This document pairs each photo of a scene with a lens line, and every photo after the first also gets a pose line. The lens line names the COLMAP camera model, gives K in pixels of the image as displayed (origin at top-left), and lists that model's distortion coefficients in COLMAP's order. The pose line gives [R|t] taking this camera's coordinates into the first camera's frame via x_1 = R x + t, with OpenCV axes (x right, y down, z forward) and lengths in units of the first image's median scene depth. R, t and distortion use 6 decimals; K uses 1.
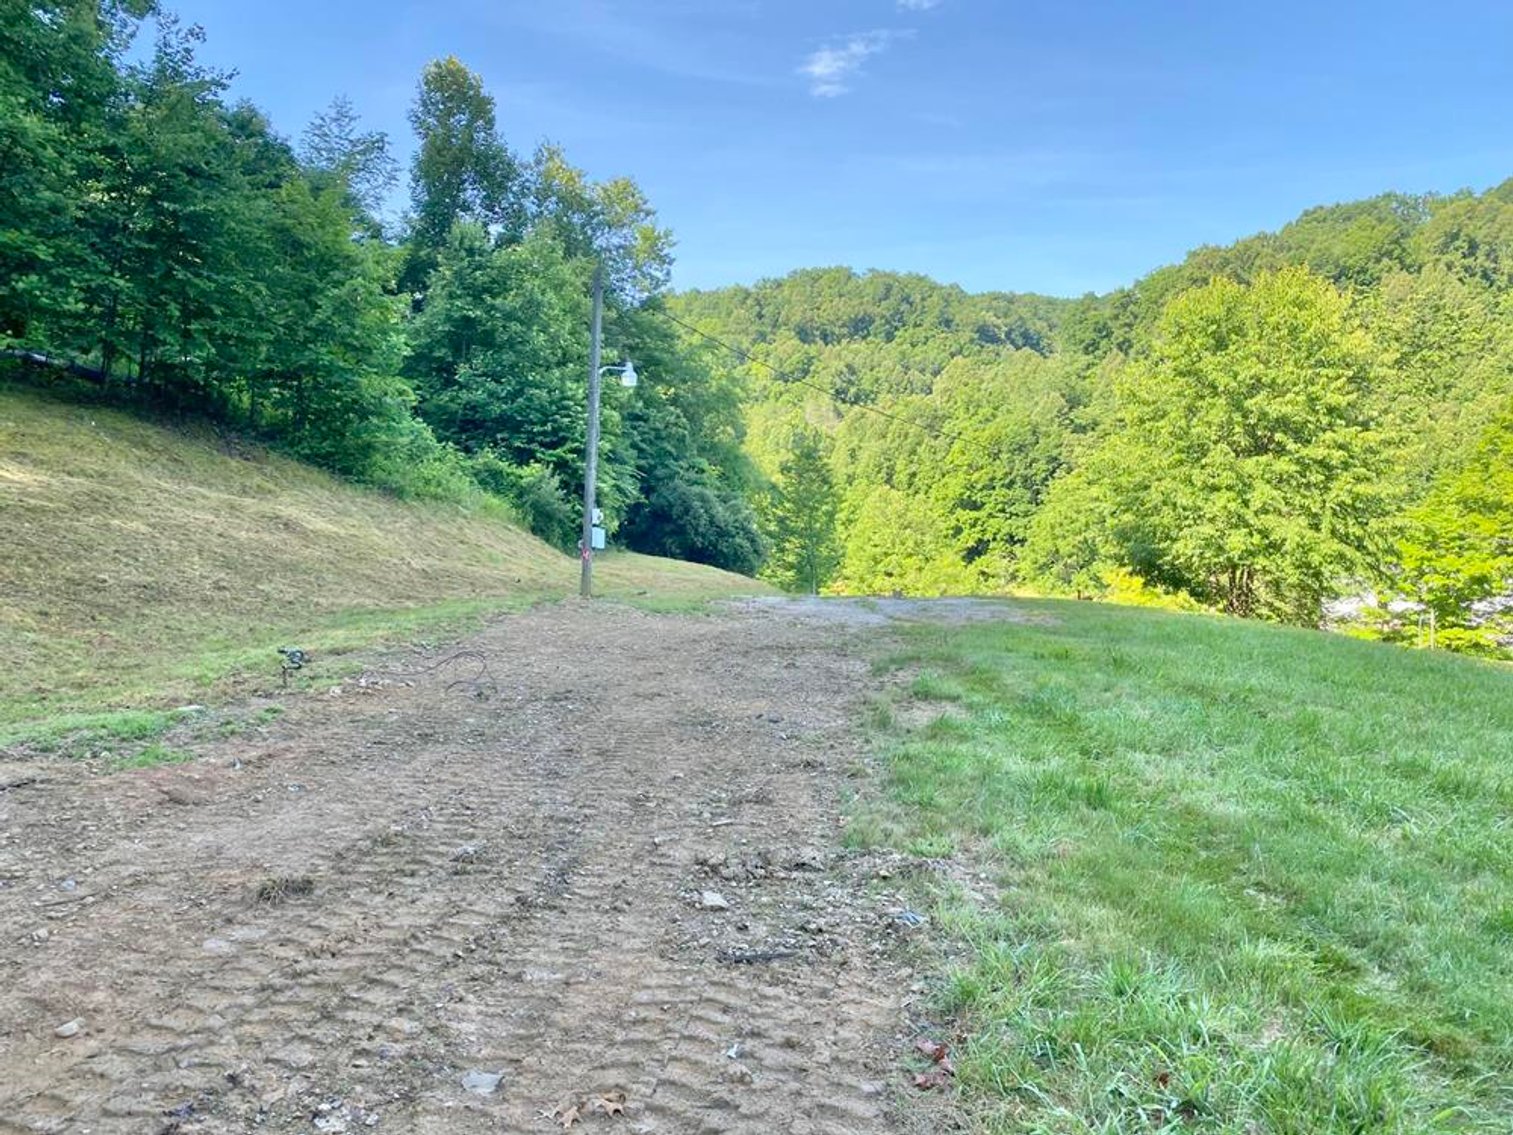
lens RADIAL K [[1149.6, 0, 715.5], [0, 1149.6, 595.6], [0, 0, 1]] dist [0.054522, -0.142865]
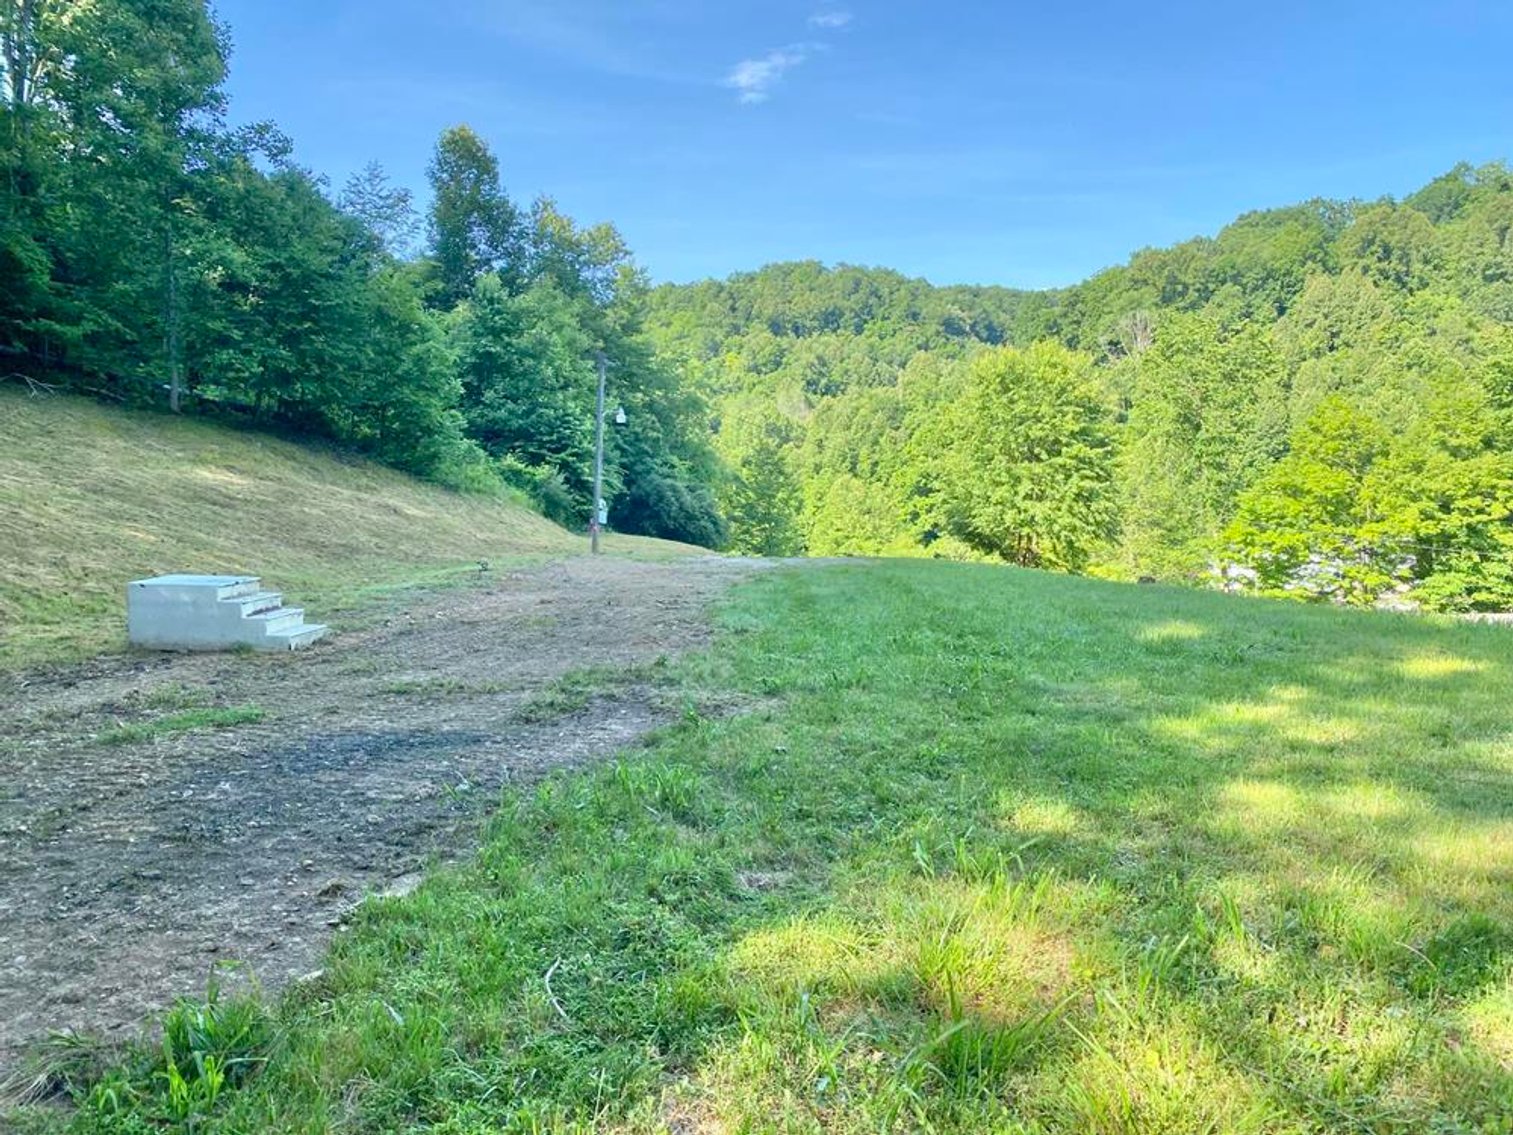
lens RADIAL K [[1150.8, 0, 756.5], [0, 1150.8, 567.5], [0, 0, 1]] dist [0.059754, -0.226214]
pose [[0.998477, -0.009254, 0.054380, 0.002816], [0.009979, 0.999865, -0.013081, 0.004919], [-0.054252, 0.013604, 0.998435, -0.070123]]
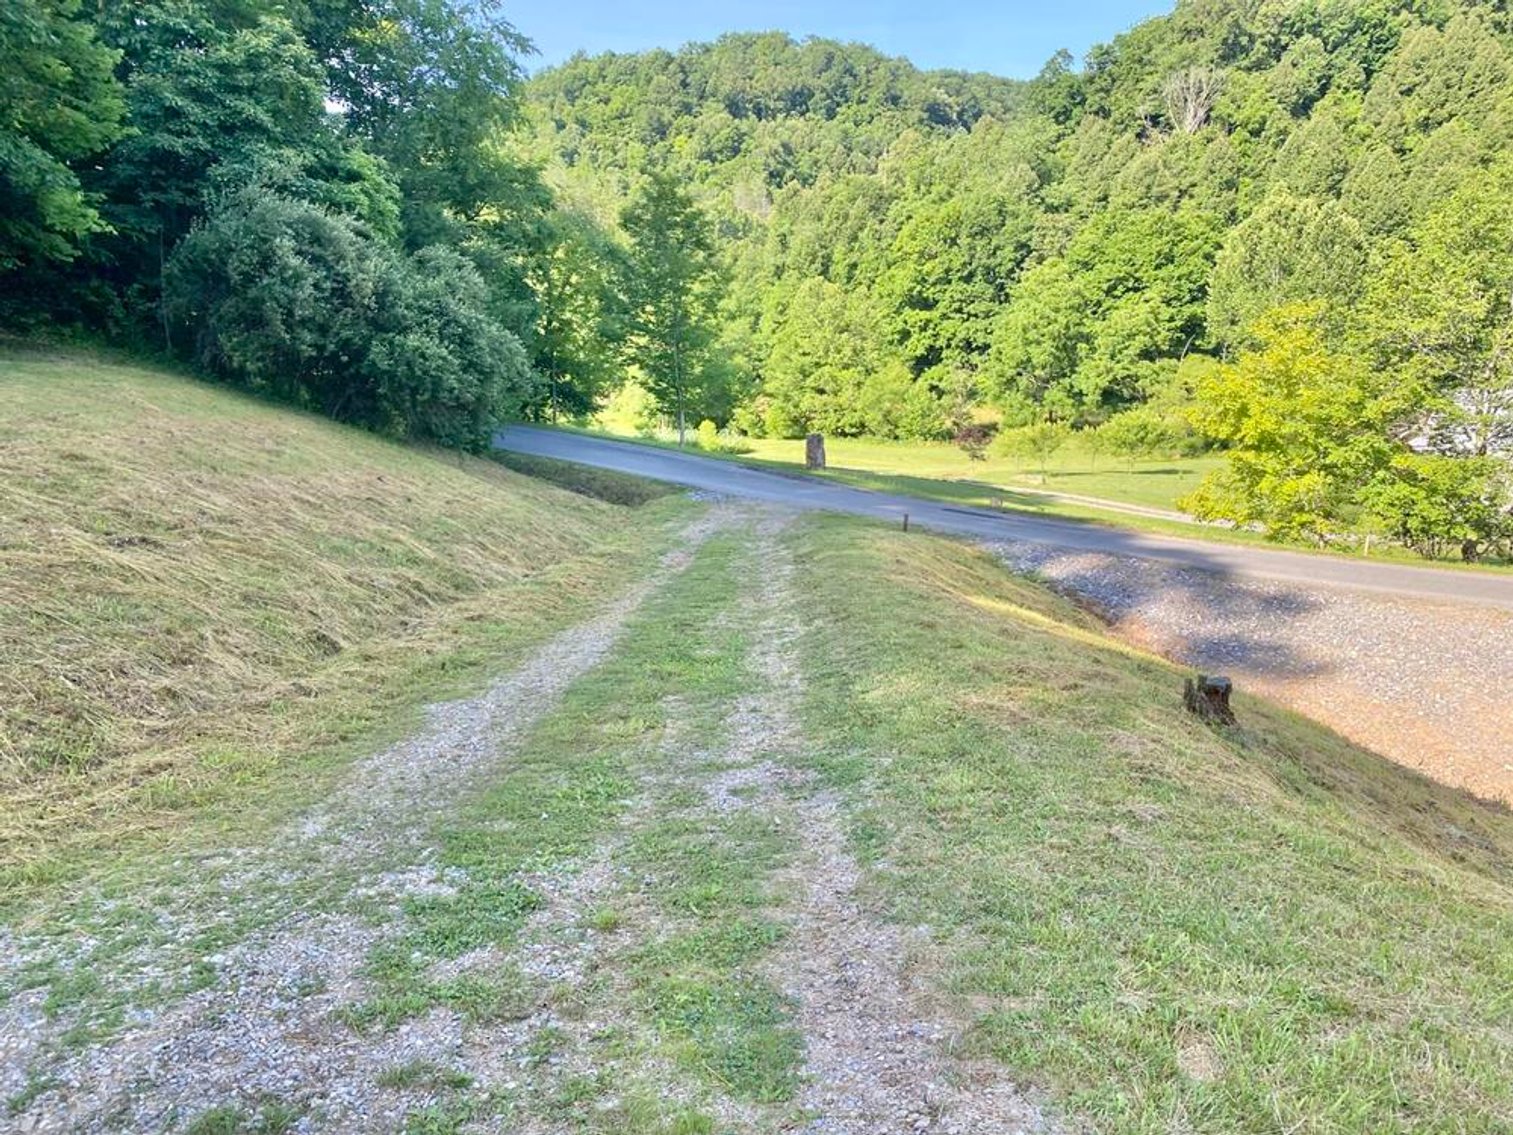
lens RADIAL K [[1154.4, 0, 760.8], [0, 1154.4, 599.1], [0, 0, 1]] dist [0.037721, -0.049964]
pose [[0.995929, -0.015785, 0.088743, 0.031390], [0.000854, 0.986155, 0.165826, -0.007563], [-0.090132, -0.165075, 0.982154, 0.167574]]
